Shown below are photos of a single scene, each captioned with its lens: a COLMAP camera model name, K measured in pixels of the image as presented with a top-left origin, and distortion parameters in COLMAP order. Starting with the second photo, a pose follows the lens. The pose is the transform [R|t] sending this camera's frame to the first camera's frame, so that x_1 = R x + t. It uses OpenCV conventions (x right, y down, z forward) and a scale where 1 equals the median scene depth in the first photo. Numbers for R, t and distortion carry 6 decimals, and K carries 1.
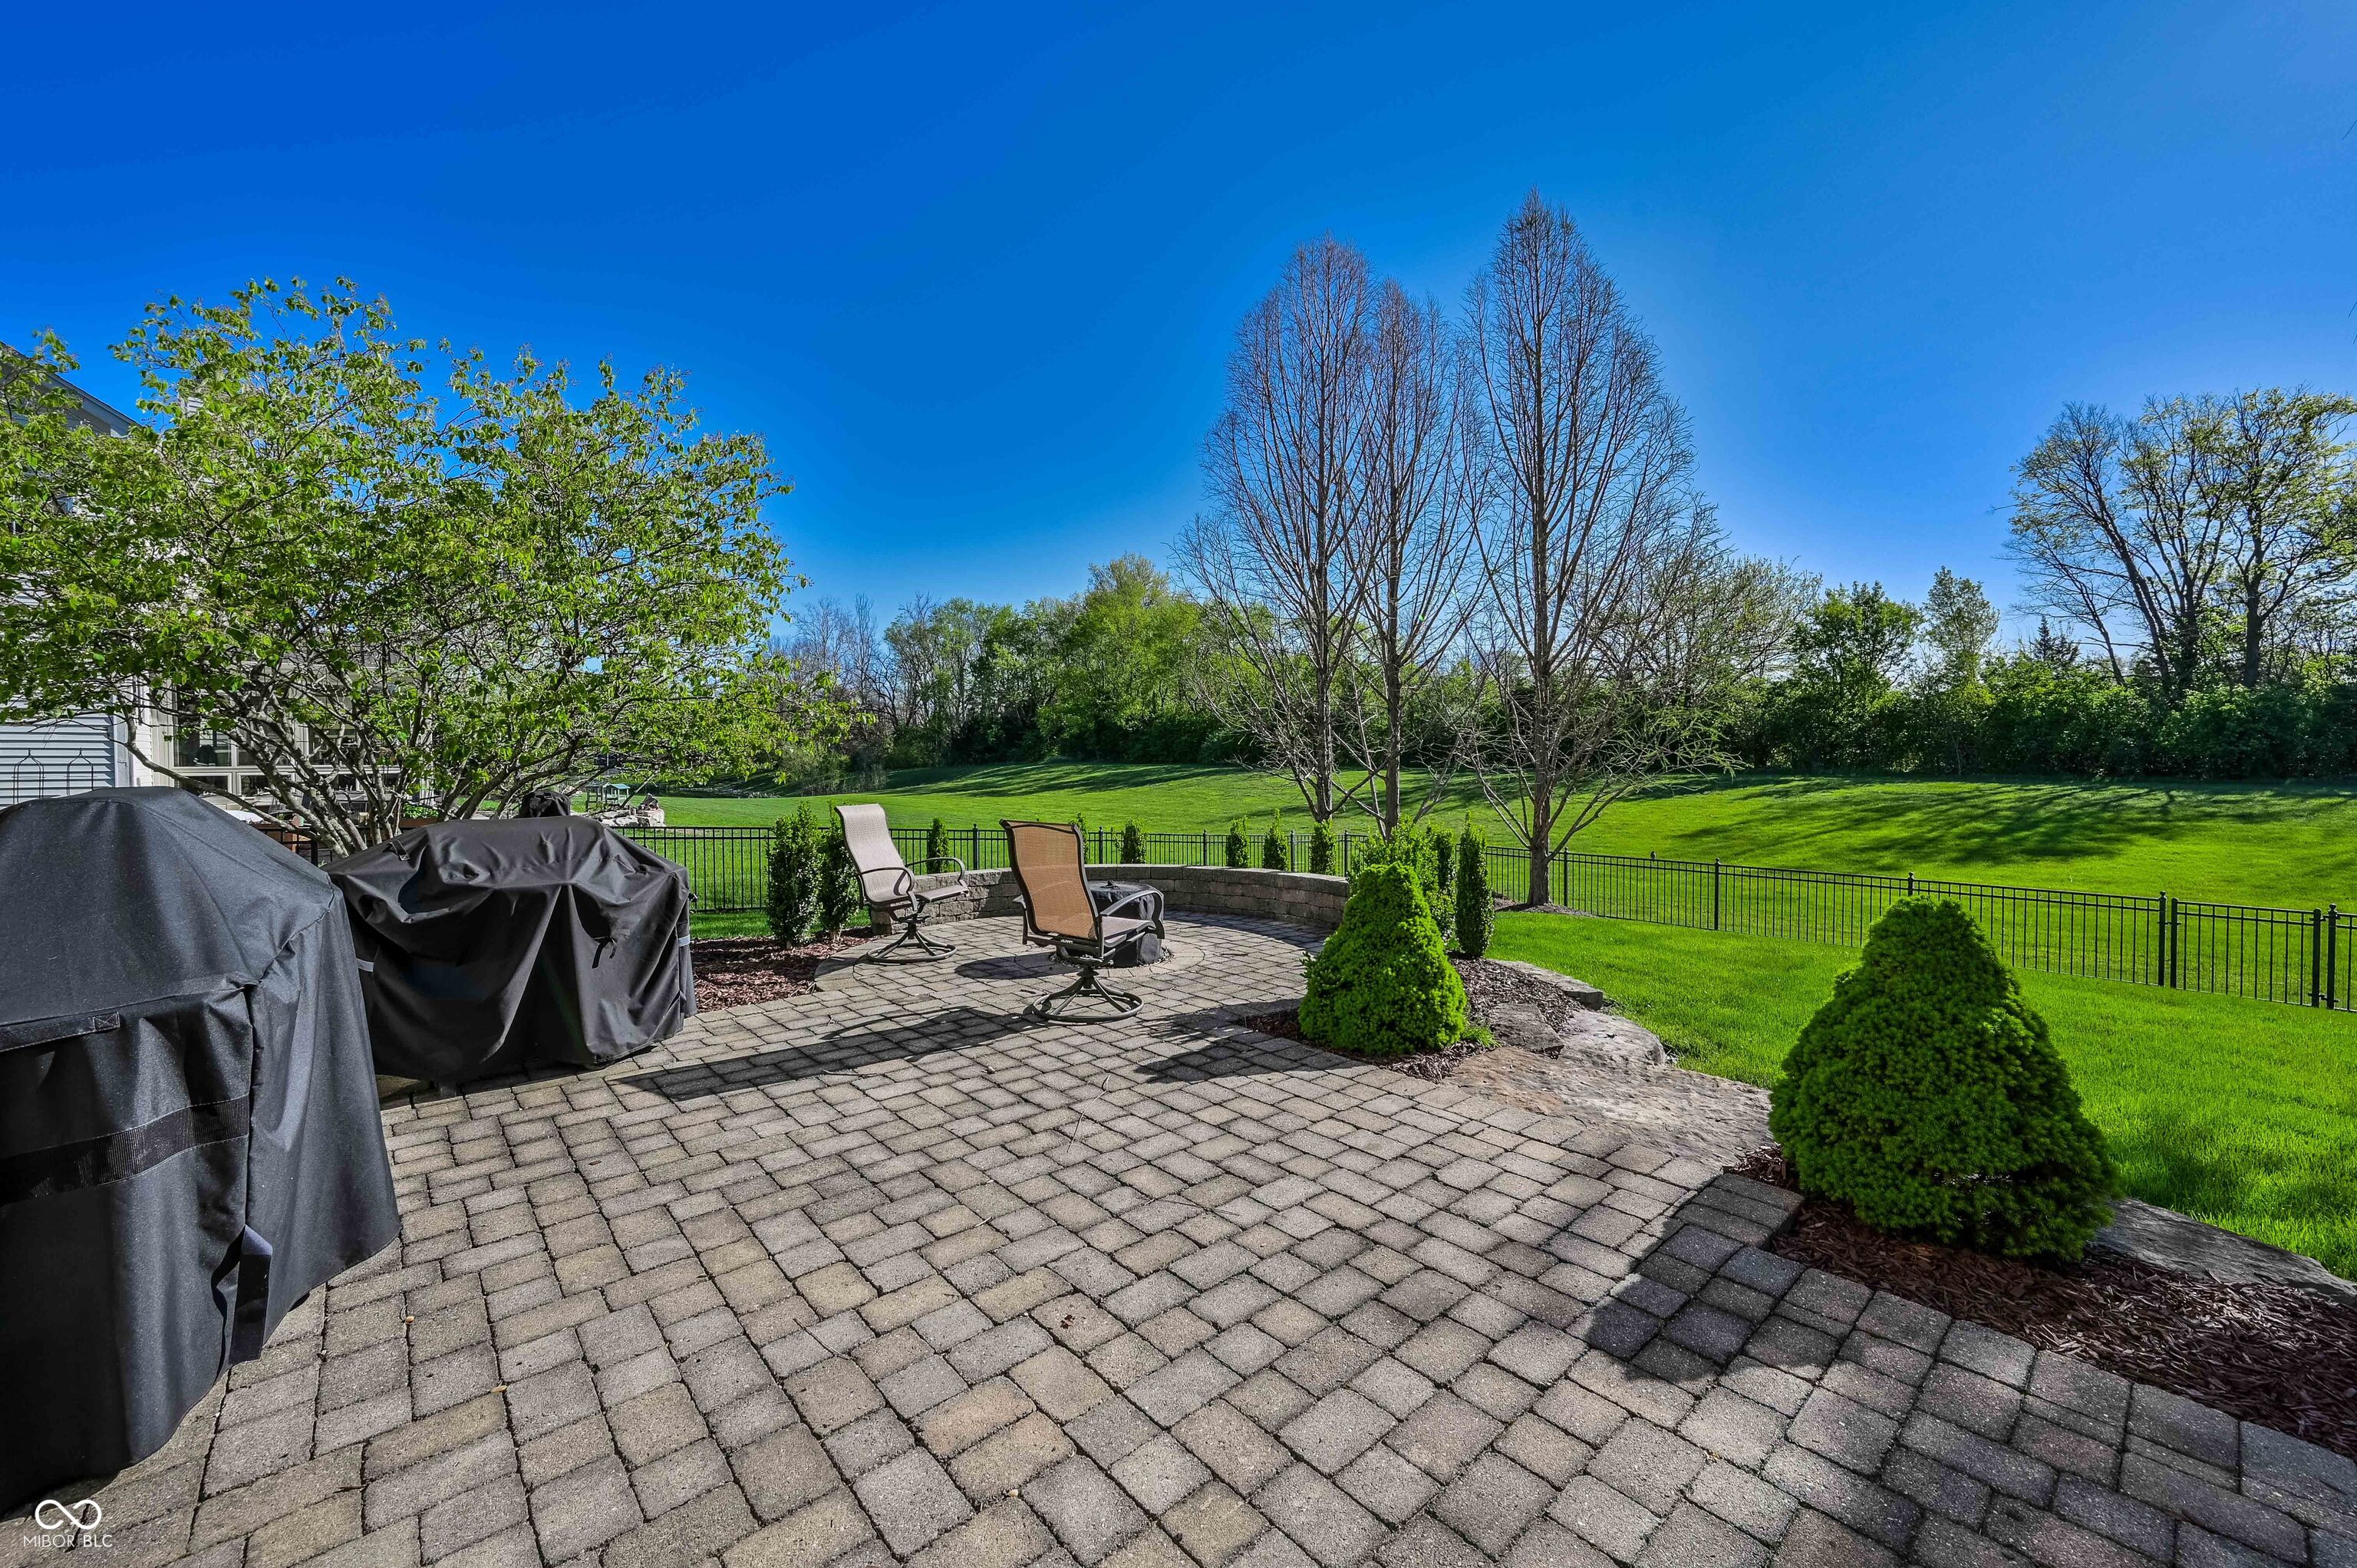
lens RADIAL K [[955.2, 0, 1164.9], [0, 955.2, 773.3], [0, 0, 1]] dist [0.022628, 0.000304]
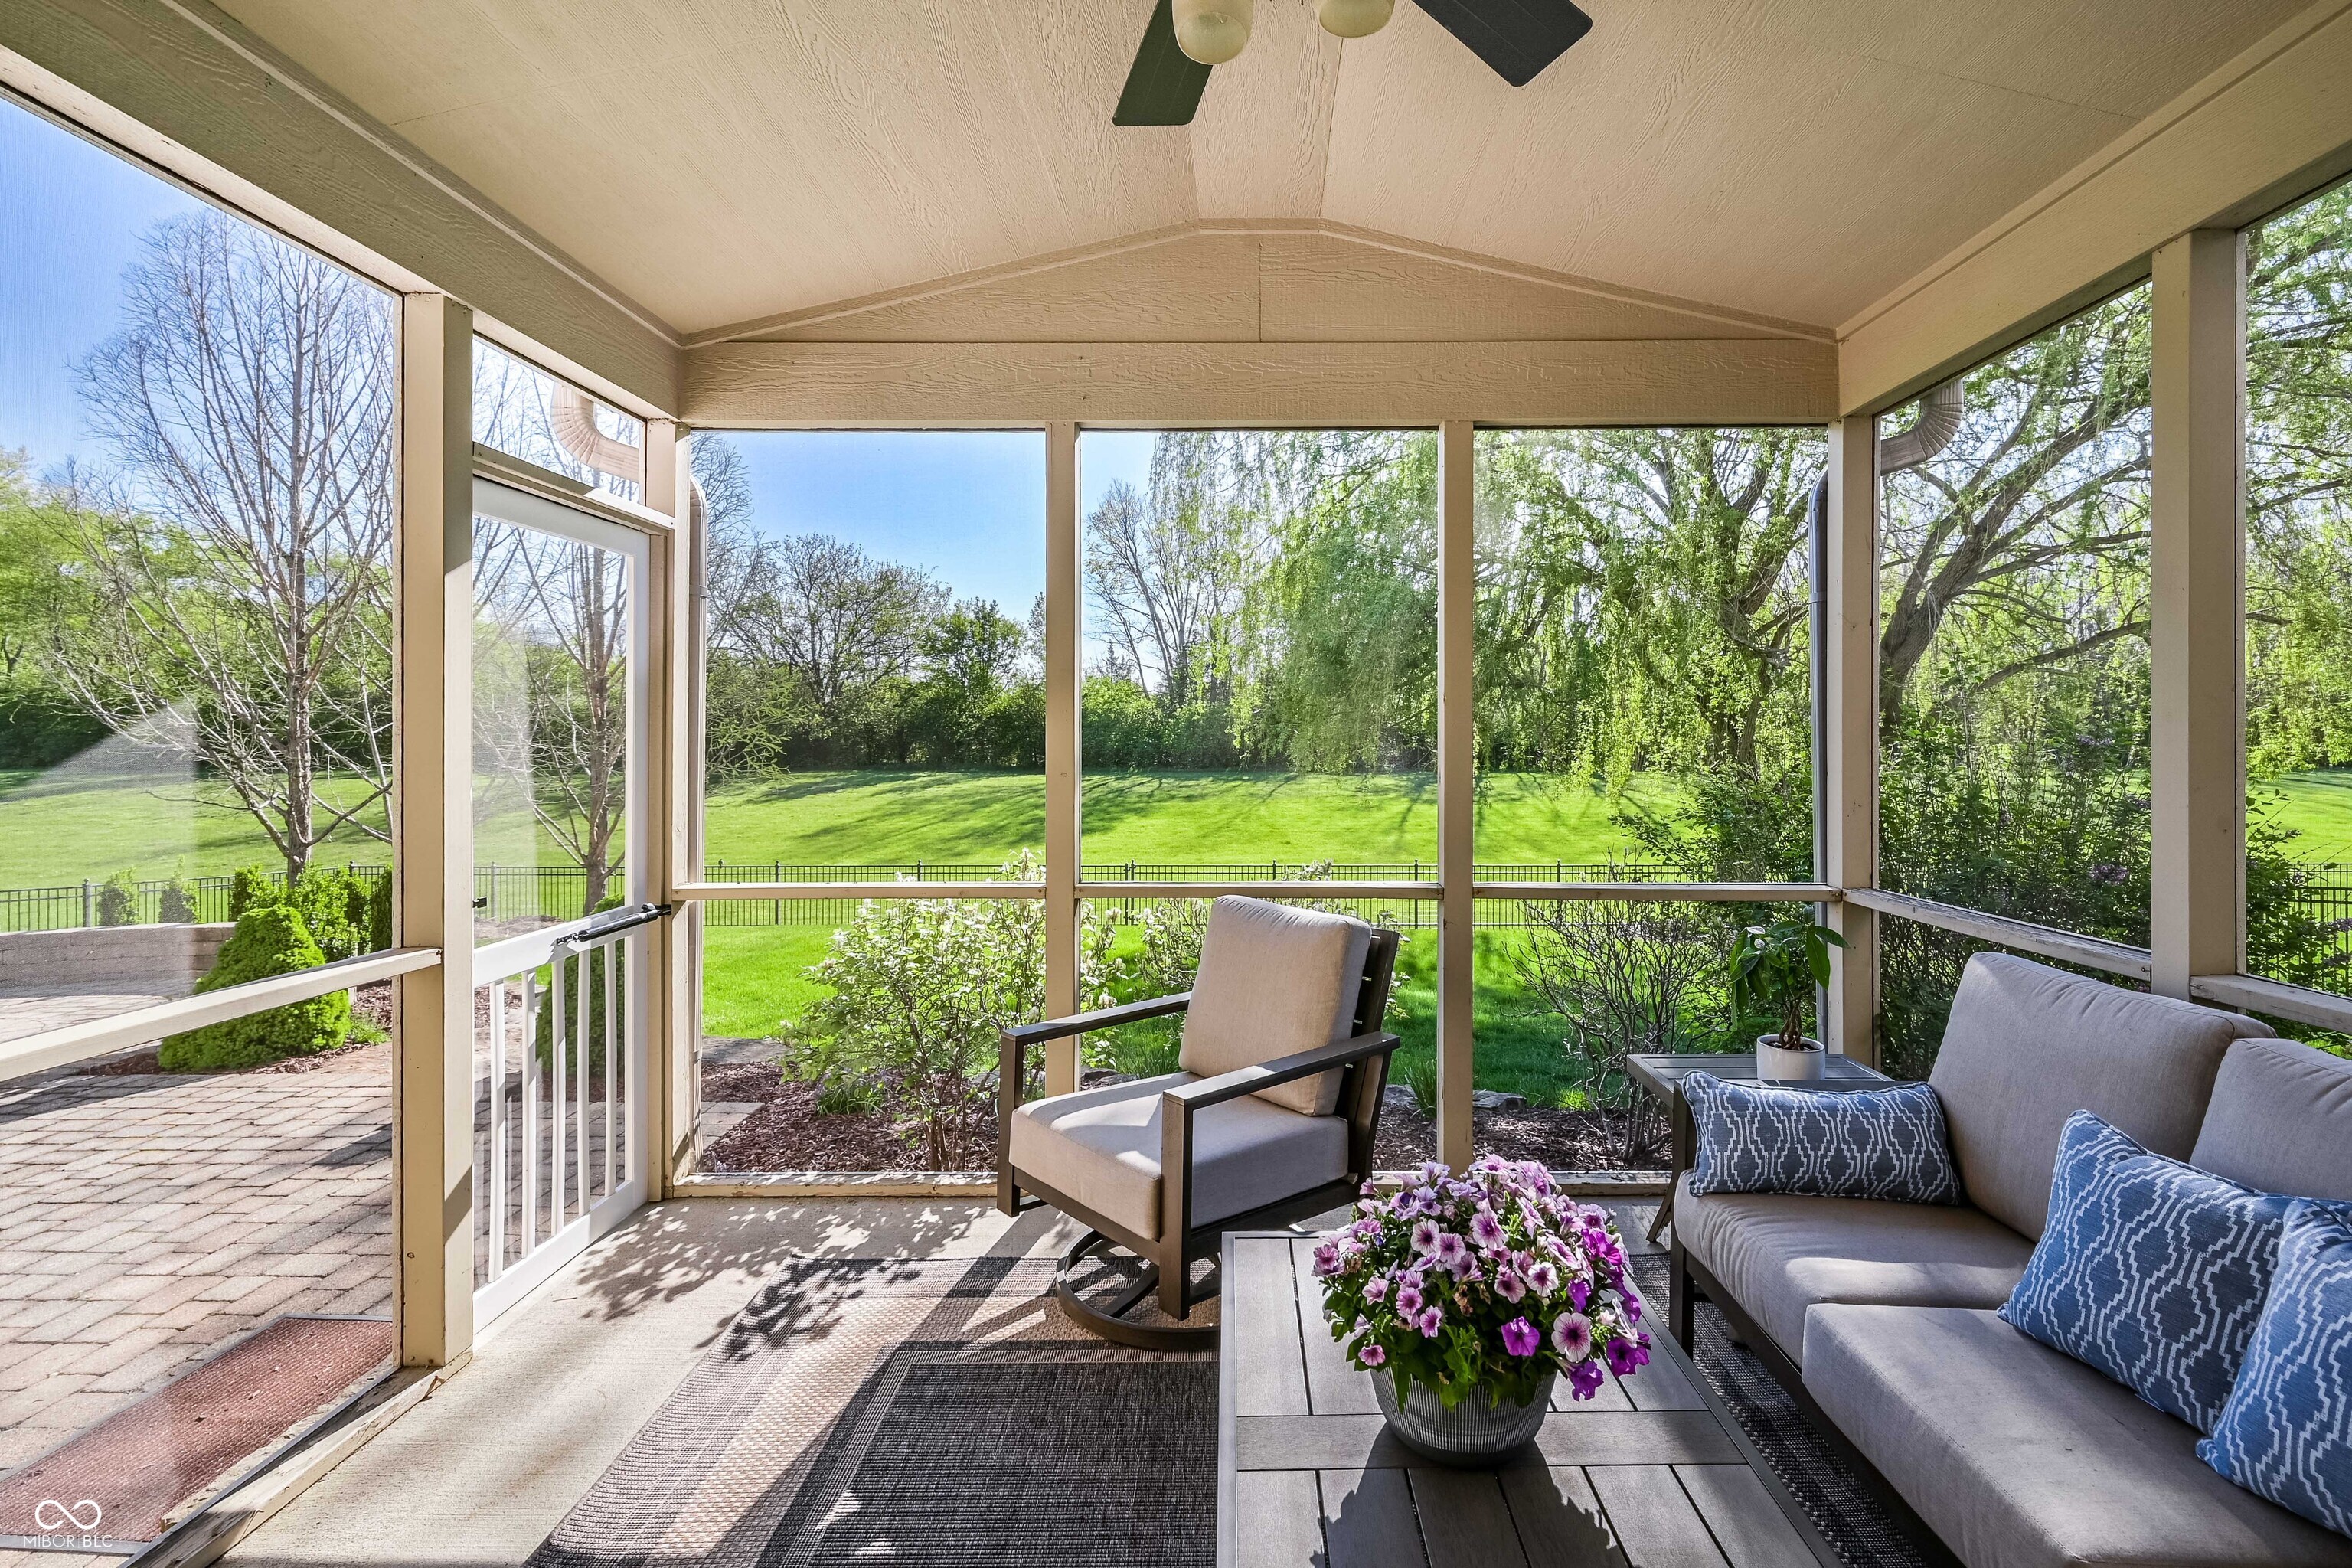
lens RADIAL K [[1077.0, 0, 1285.2], [0, 1077.0, 739.4], [0, 0, 1]] dist [0.011819, -0.001974]
pose [[0.654486, 0.006007, 0.756050, 0.005903], [0.010344, 0.999804, -0.016899, -0.012799], [-0.756003, 0.018881, 0.654296, -0.136396]]
